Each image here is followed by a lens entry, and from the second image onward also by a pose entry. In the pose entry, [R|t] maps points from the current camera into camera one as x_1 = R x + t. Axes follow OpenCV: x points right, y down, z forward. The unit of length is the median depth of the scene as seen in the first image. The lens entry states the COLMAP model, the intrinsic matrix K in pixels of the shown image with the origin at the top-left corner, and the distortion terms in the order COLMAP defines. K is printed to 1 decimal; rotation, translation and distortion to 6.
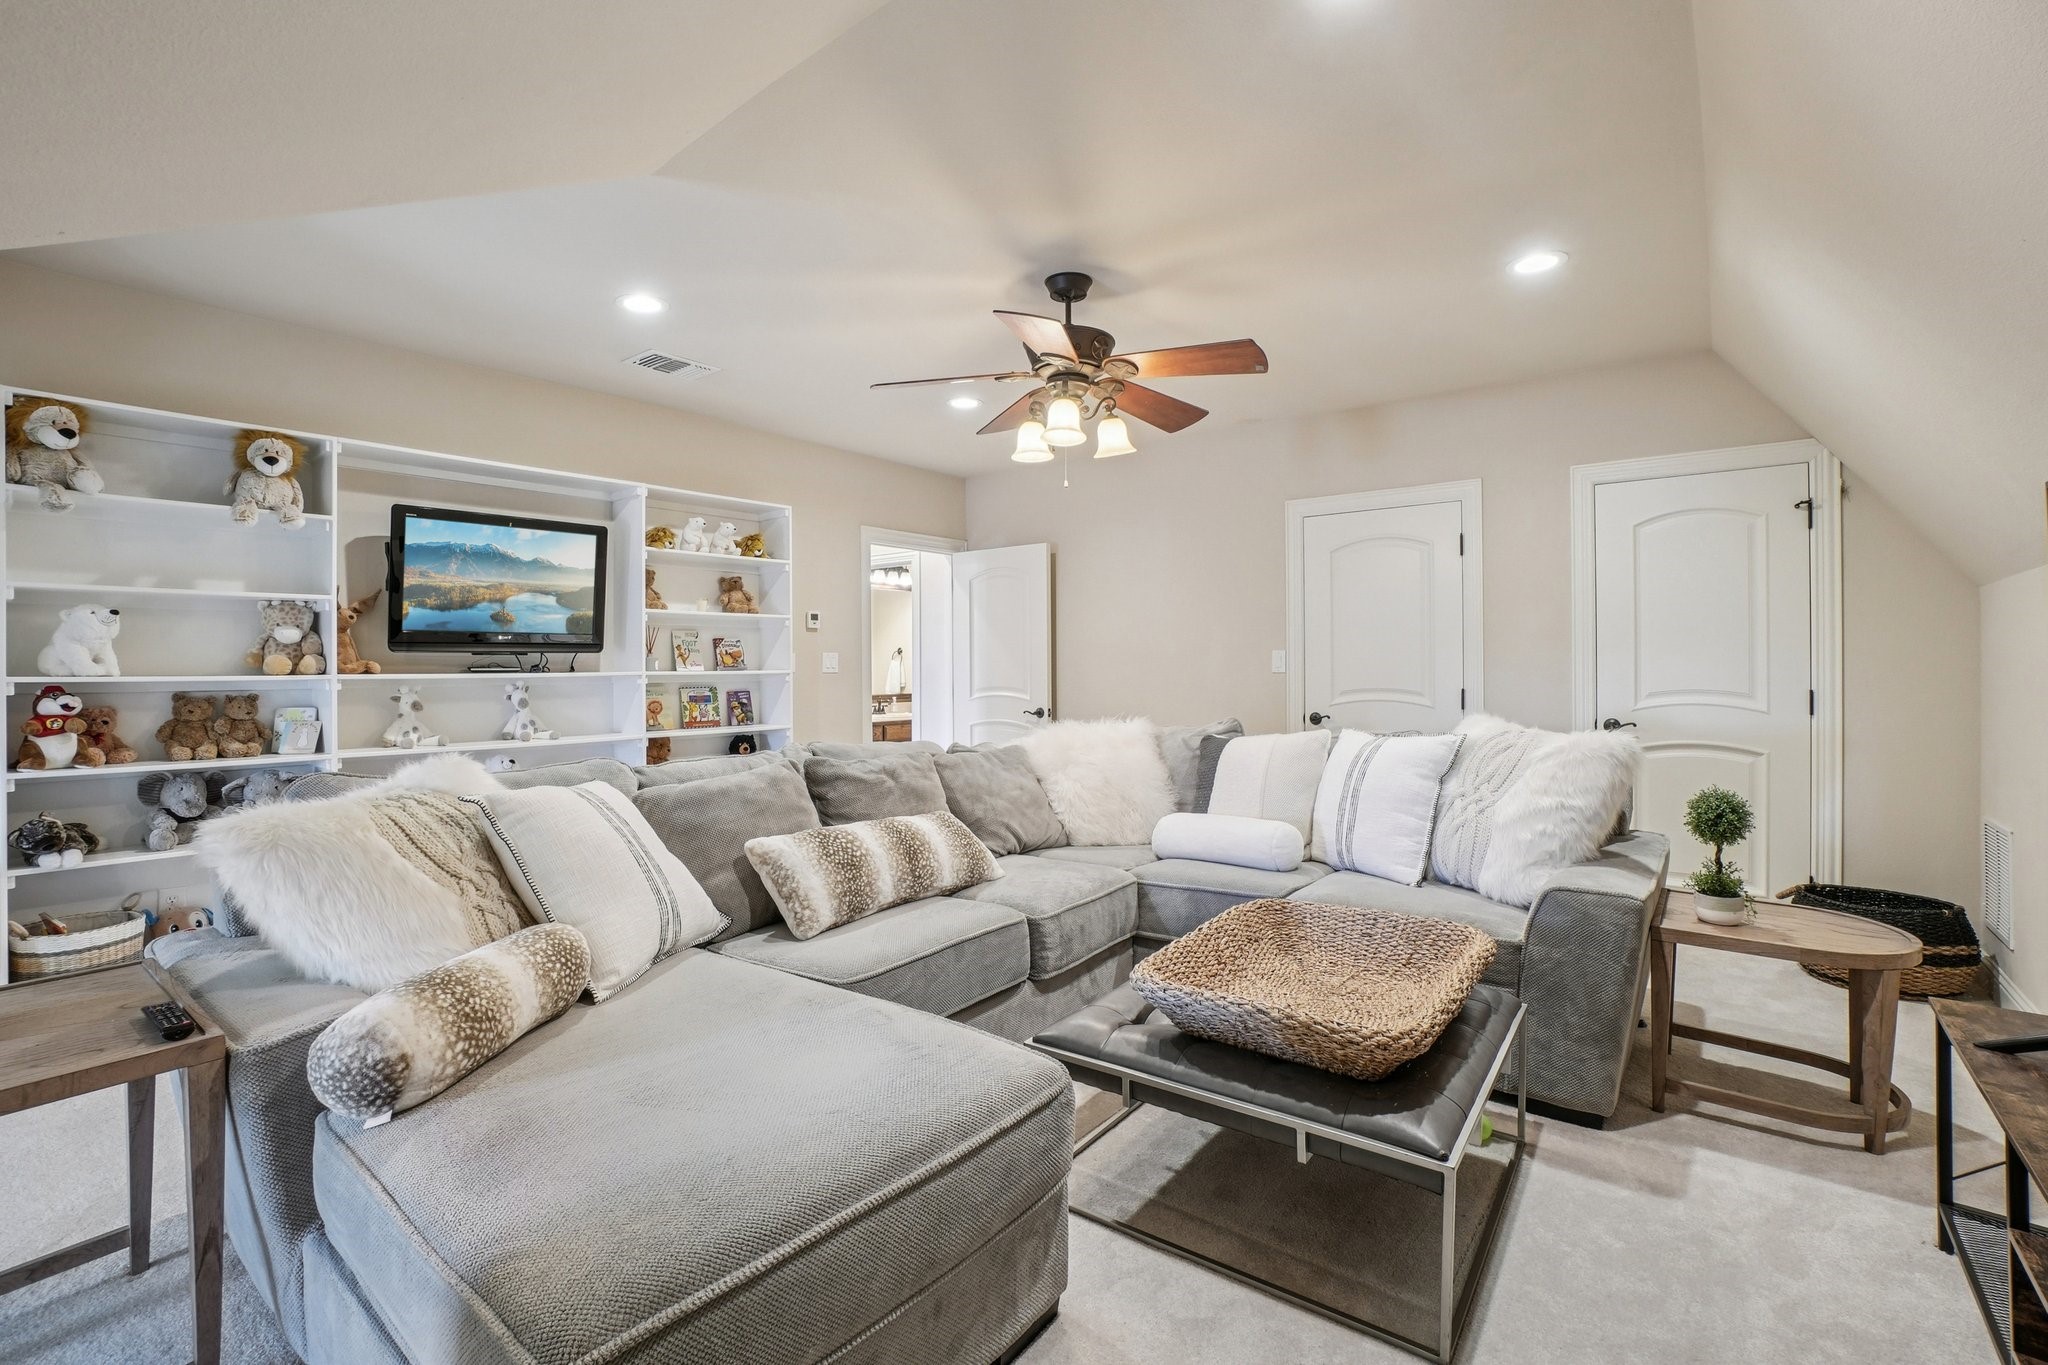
lens RADIAL K [[893.9, 0, 1024.0], [0, 893.9, 682.5], [0, 0, 1]] dist [-0.088112, -0.000001]
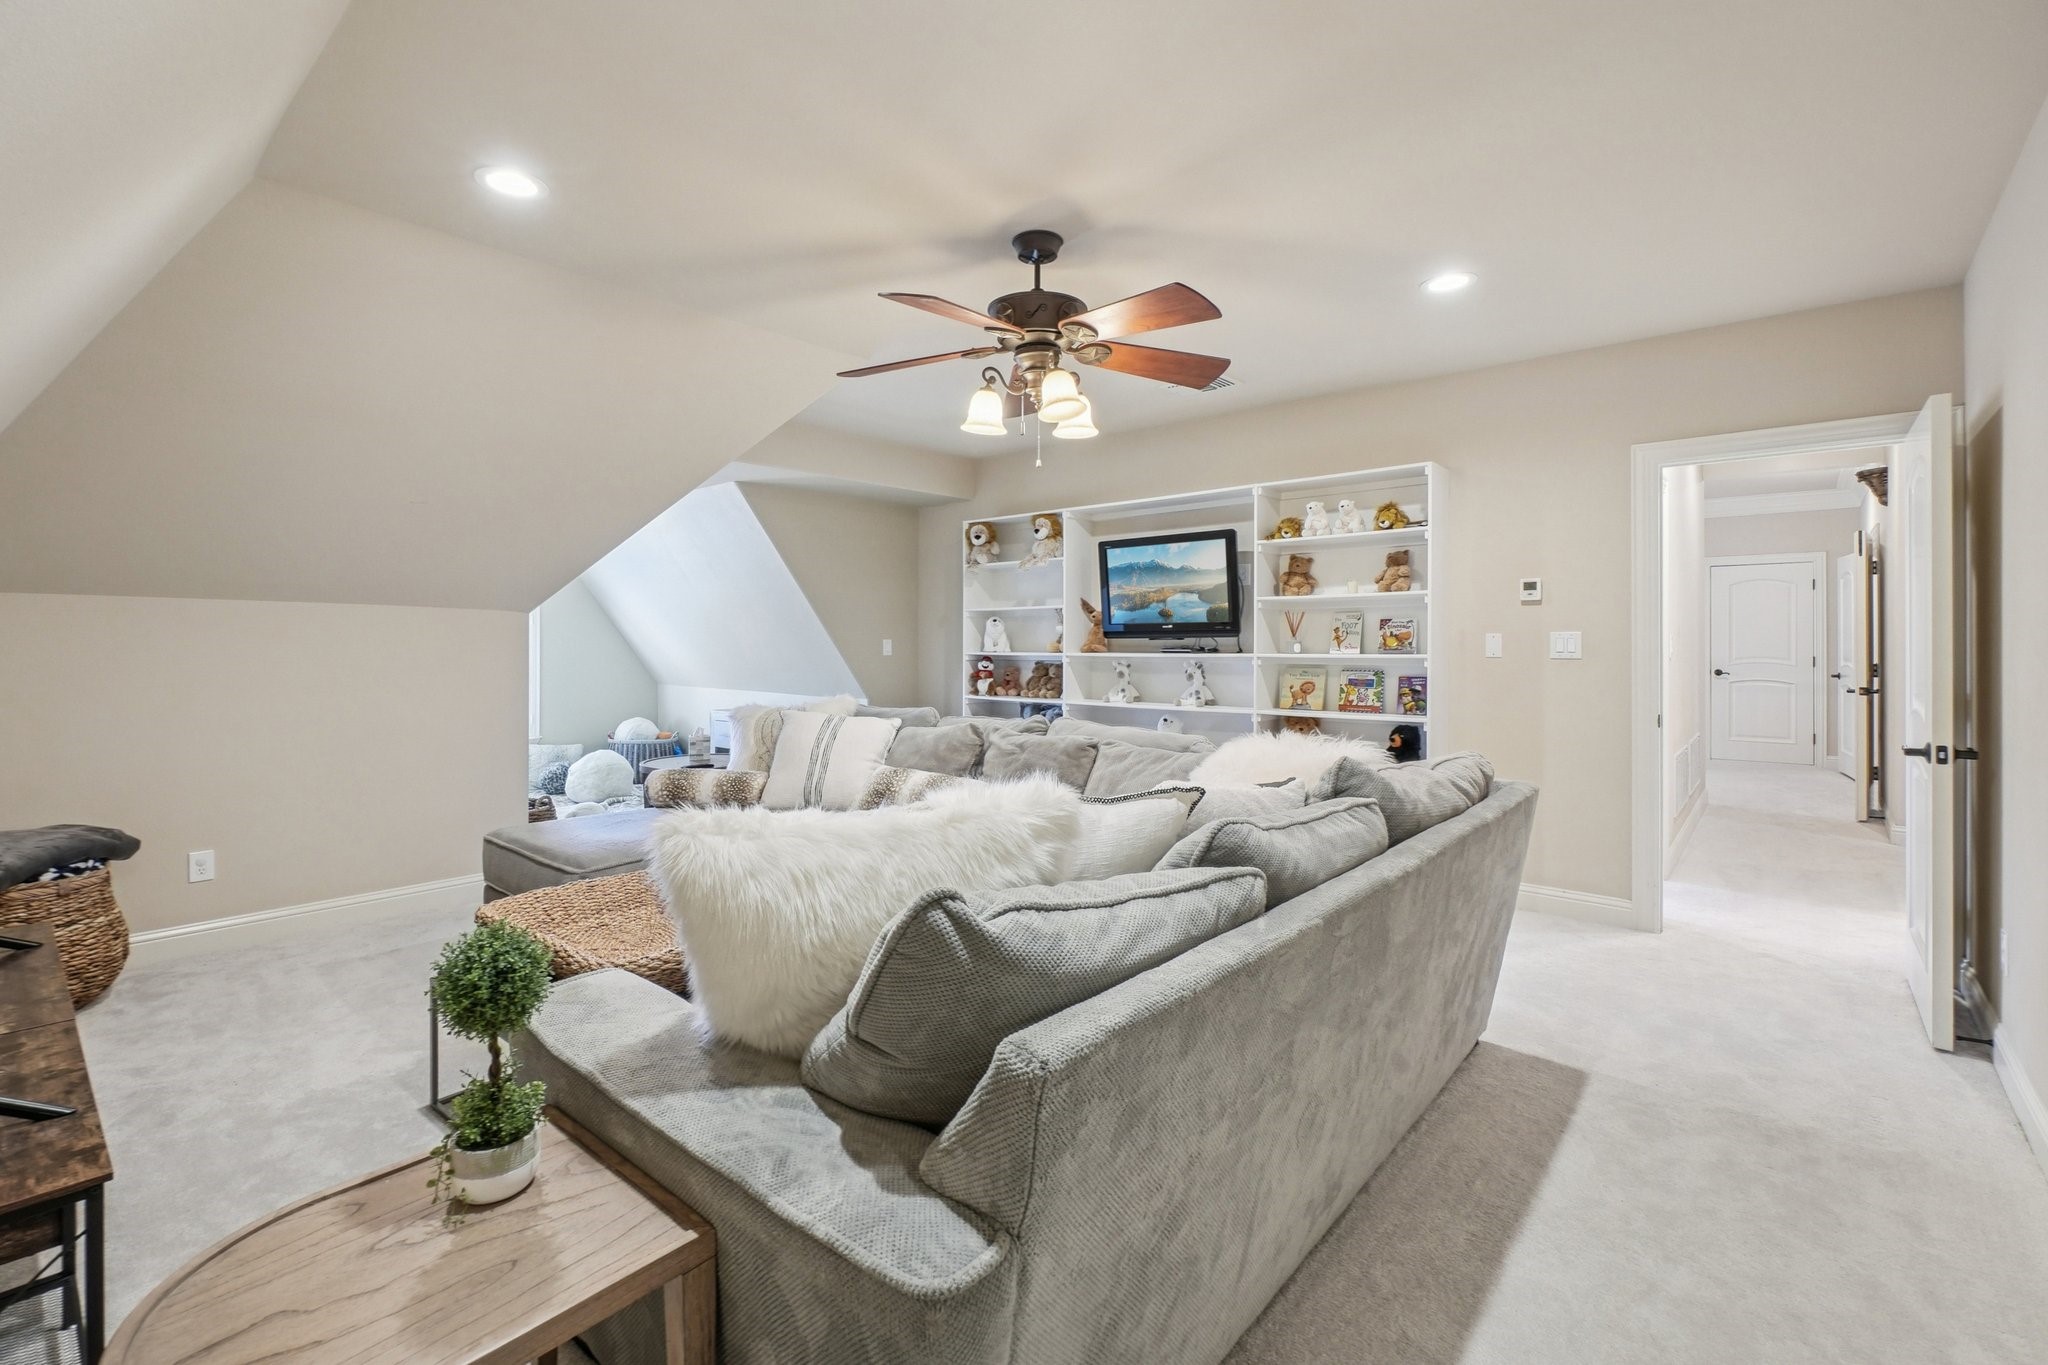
lens RADIAL K [[903.2, 0, 1024.0], [0, 903.2, 682.5], [0, 0, 1]] dist [-0.000751, -0.000031]
pose [[-0.046227, 0.064281, -0.996861, 0.758254], [0.002766, 0.997932, 0.064222, -0.054799], [0.998927, 0.000211, -0.046309, 0.794720]]
